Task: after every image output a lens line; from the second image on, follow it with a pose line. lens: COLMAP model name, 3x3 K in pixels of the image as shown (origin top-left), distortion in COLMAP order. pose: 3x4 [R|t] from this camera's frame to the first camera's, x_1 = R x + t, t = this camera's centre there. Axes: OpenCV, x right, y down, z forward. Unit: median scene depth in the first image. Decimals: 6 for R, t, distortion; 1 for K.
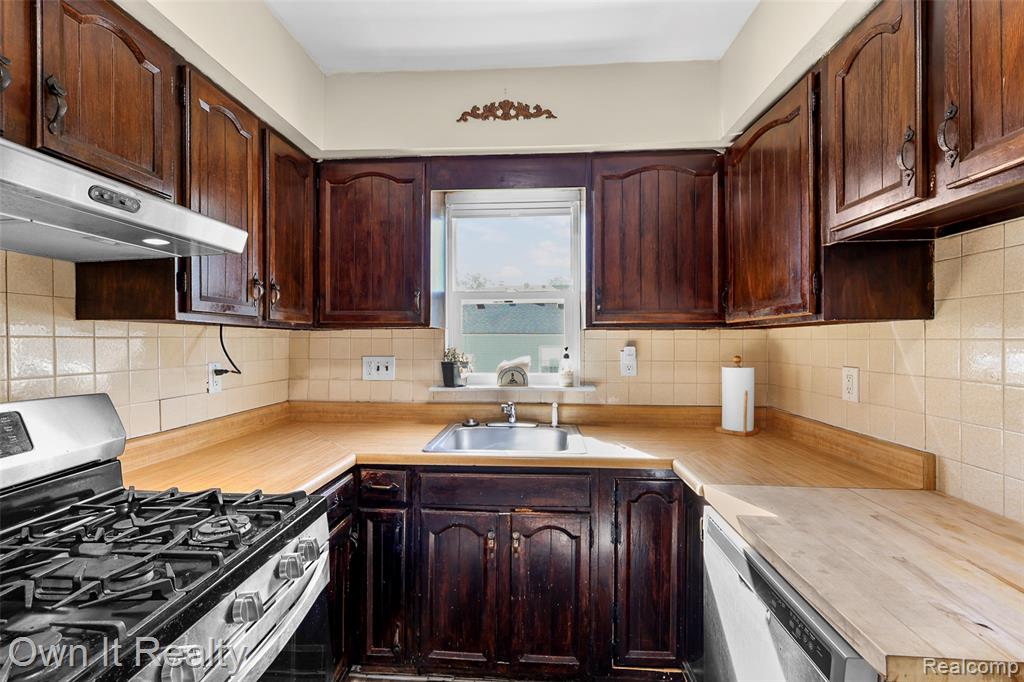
lens RADIAL K [[448.7, 0, 510.2], [0, 448.7, 342.2], [0, 0, 1]] dist [0.001914, -0.000718]
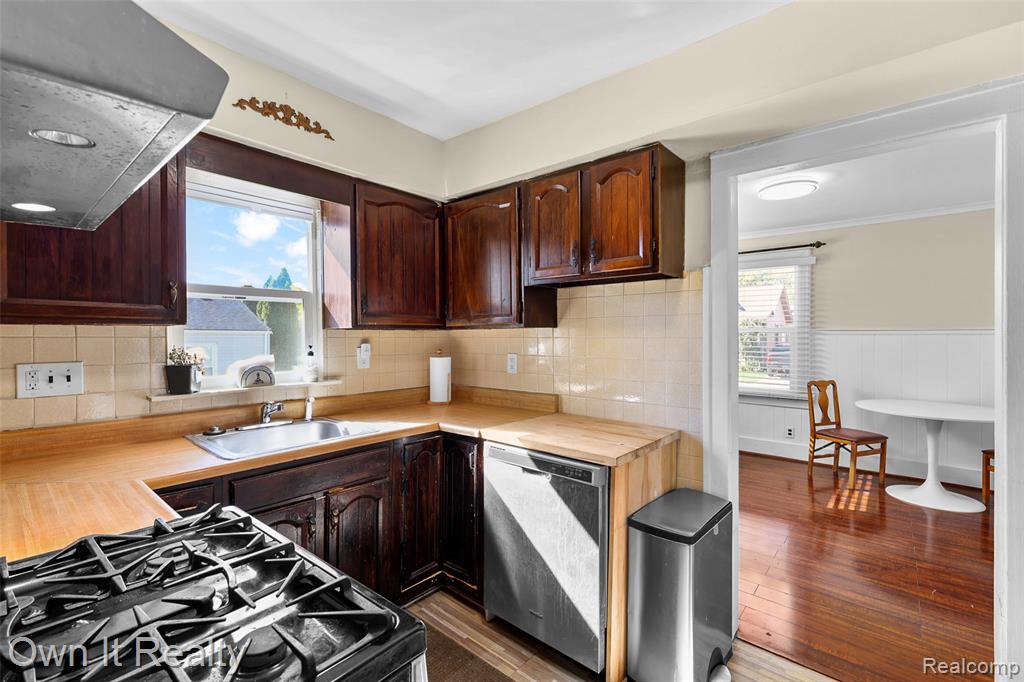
lens RADIAL K [[448.7, 0, 515.9], [0, 448.7, 341.3], [0, 0, 1]] dist [0.001914, -0.000718]
pose [[0.593983, -0.010951, 0.804403, -0.513052], [0.005832, 0.999940, 0.009307, -0.006259], [-0.804457, -0.000837, 0.594011, -0.028756]]
